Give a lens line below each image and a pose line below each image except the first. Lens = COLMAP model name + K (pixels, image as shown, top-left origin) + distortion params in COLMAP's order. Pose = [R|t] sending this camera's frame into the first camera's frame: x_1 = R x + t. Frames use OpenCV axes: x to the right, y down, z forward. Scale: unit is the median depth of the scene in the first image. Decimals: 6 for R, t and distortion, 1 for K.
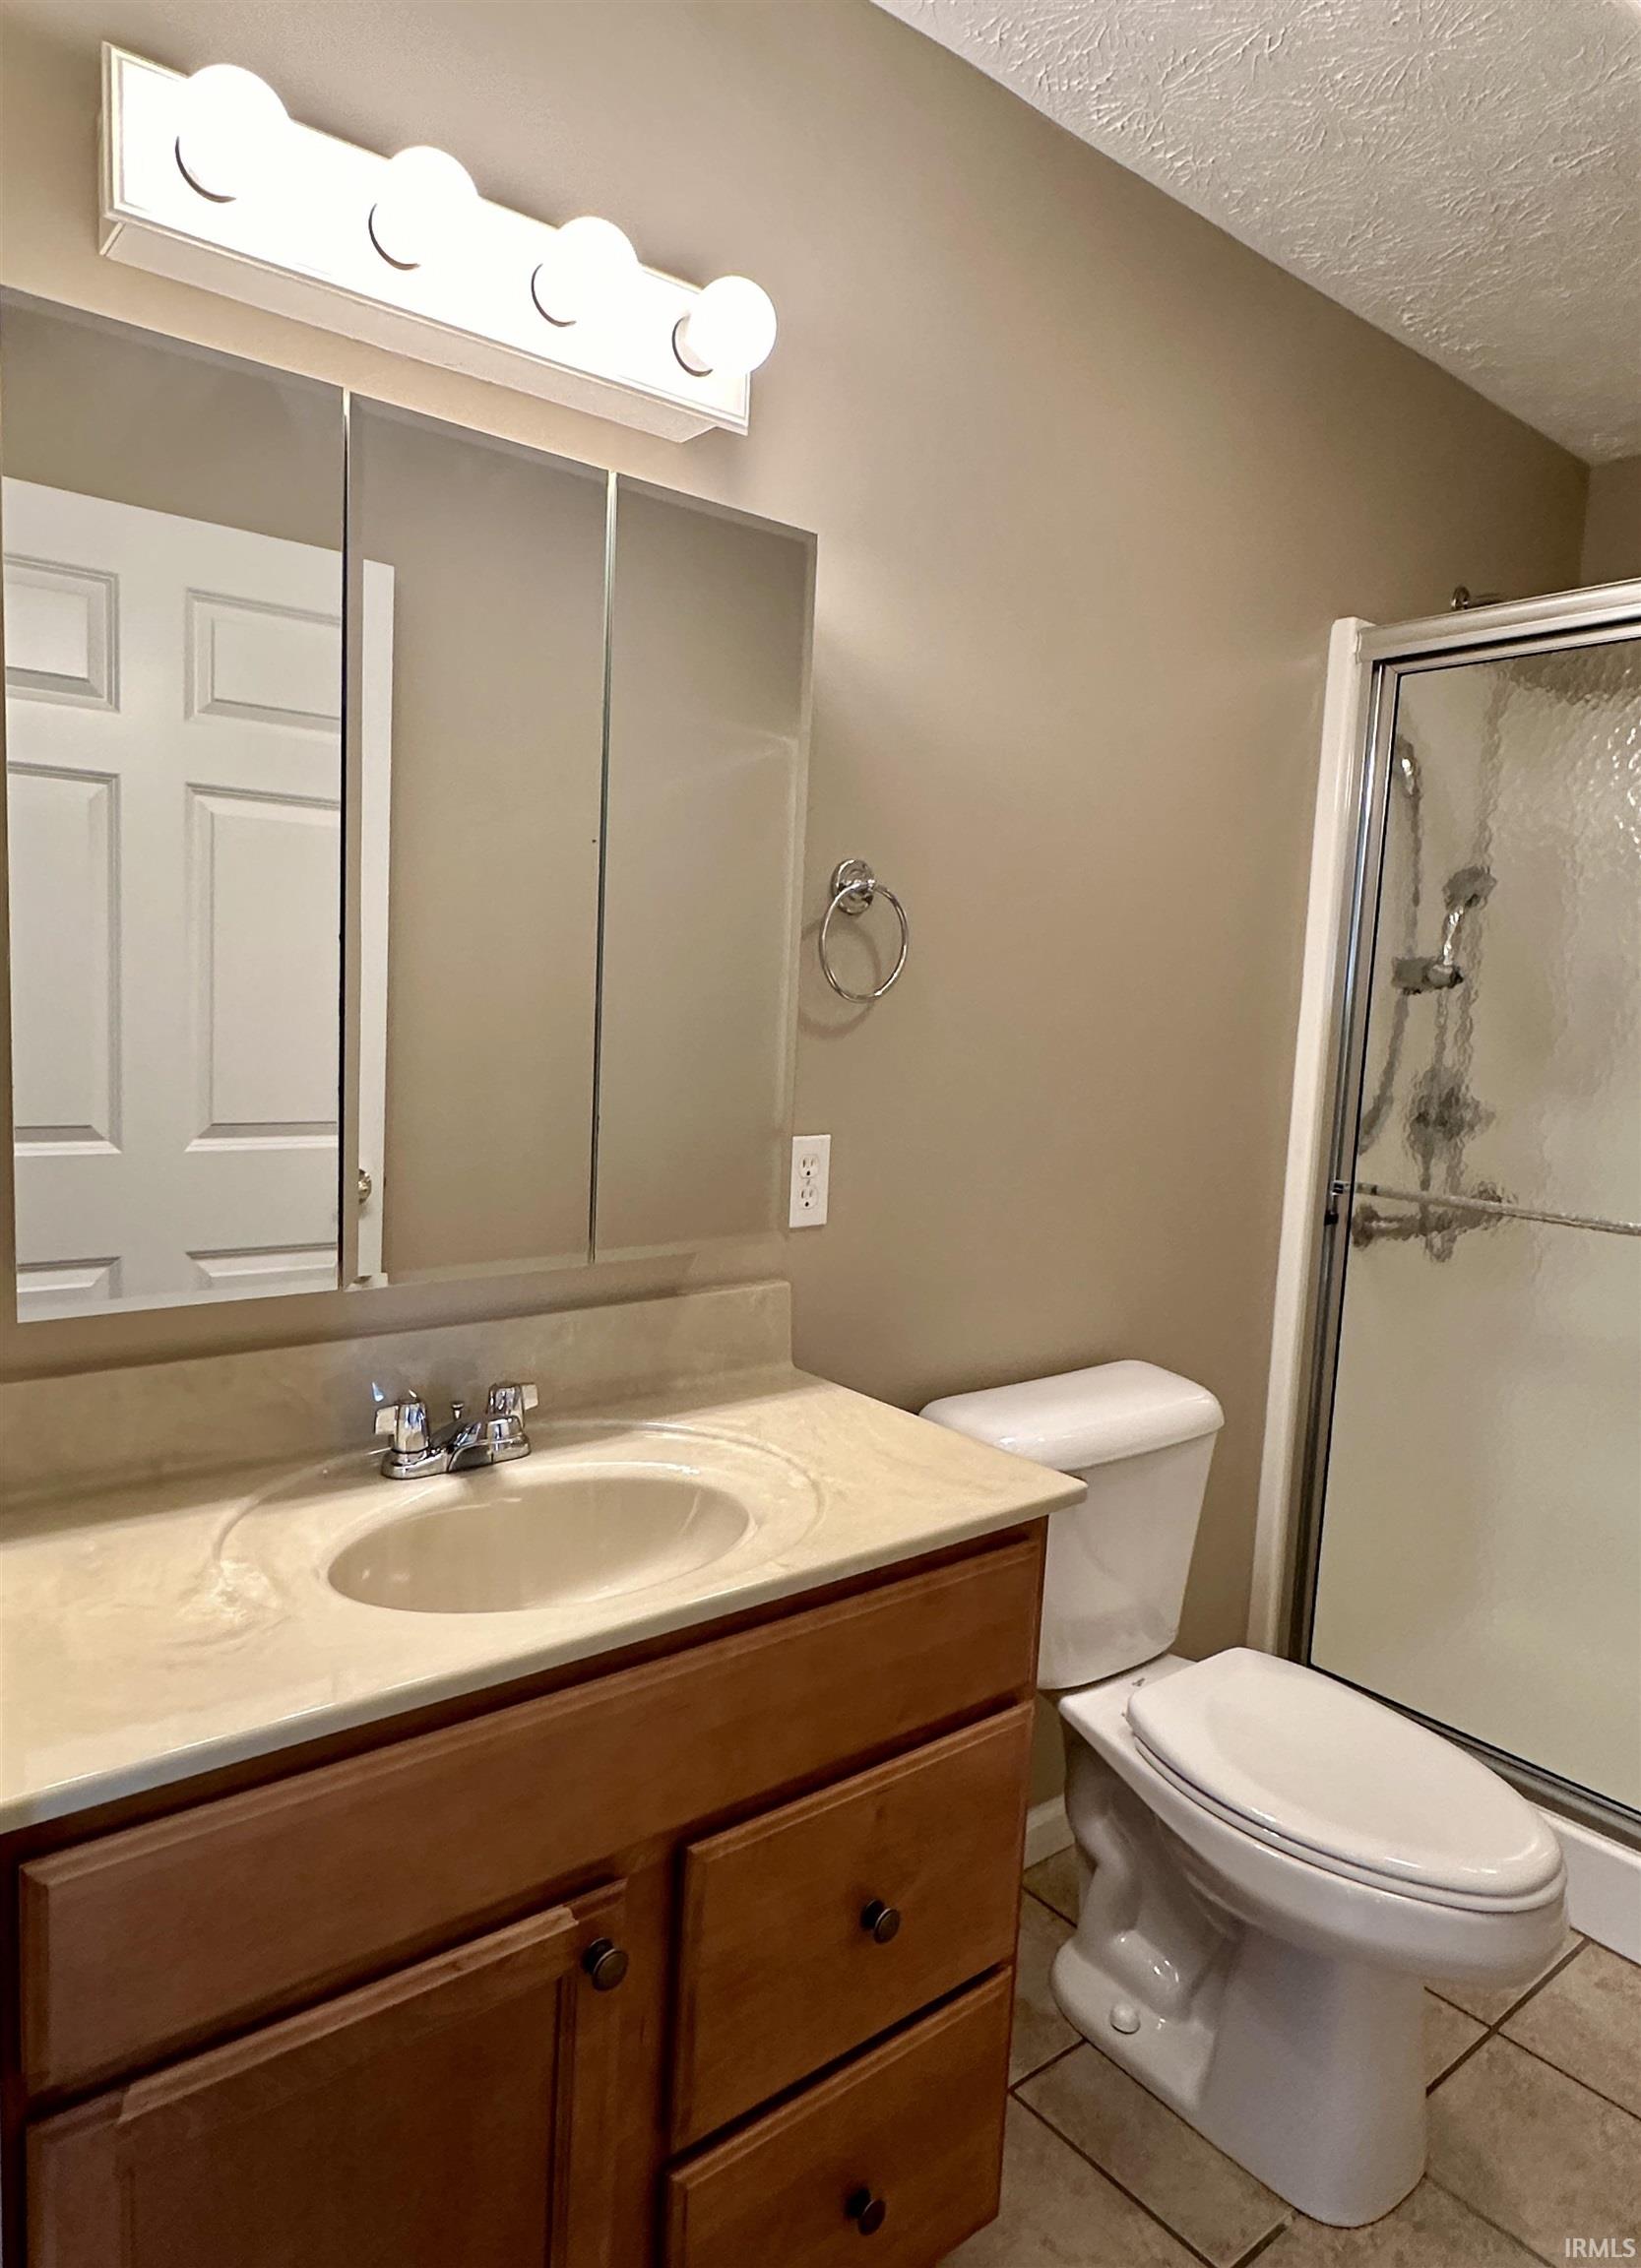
lens RADIAL K [[1367.4, 0, 815.6], [0, 1367.4, 1133.9], [0, 0, 1]] dist [-0.007608, 0.003193]
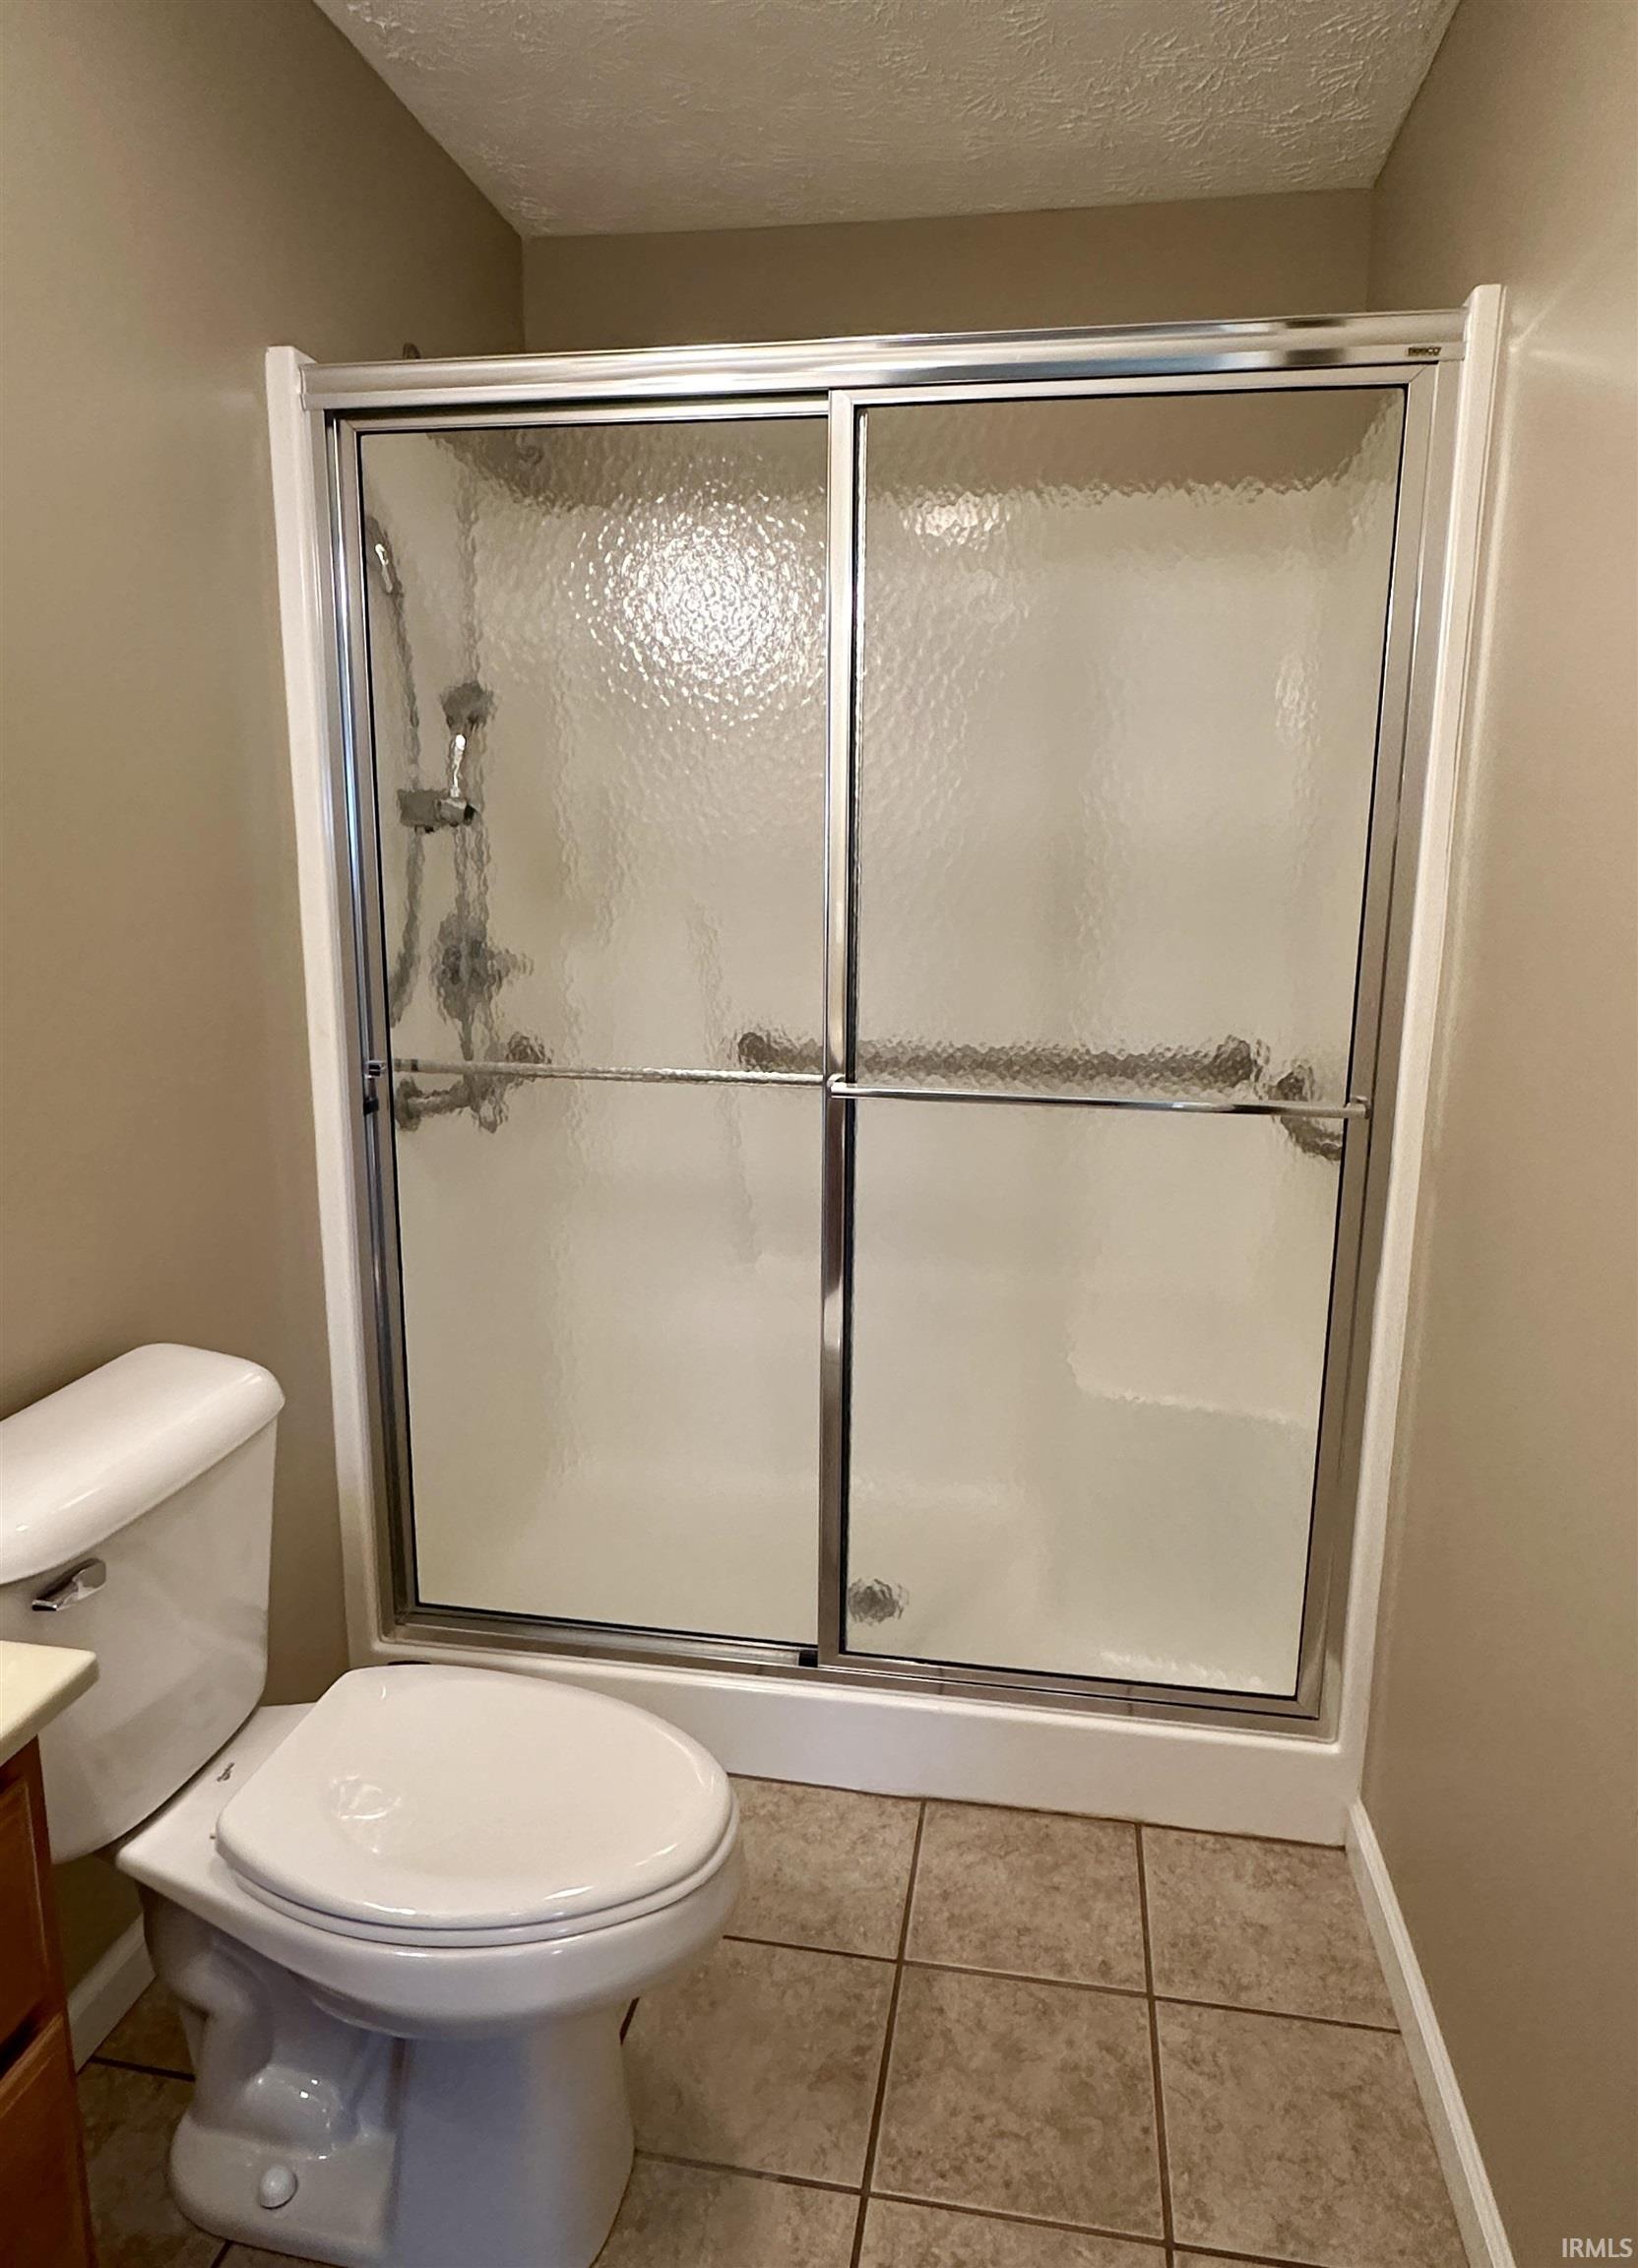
lens RADIAL K [[1367.4, 0, 815.7], [0, 1367.4, 1141.5], [0, 0, 1]] dist [-0.007608, 0.003193]
pose [[0.763068, -0.171805, 0.623065, 0.056067], [0.091596, 0.983039, 0.158888, -0.025926], [-0.639795, -0.064172, 0.765862, 0.173158]]
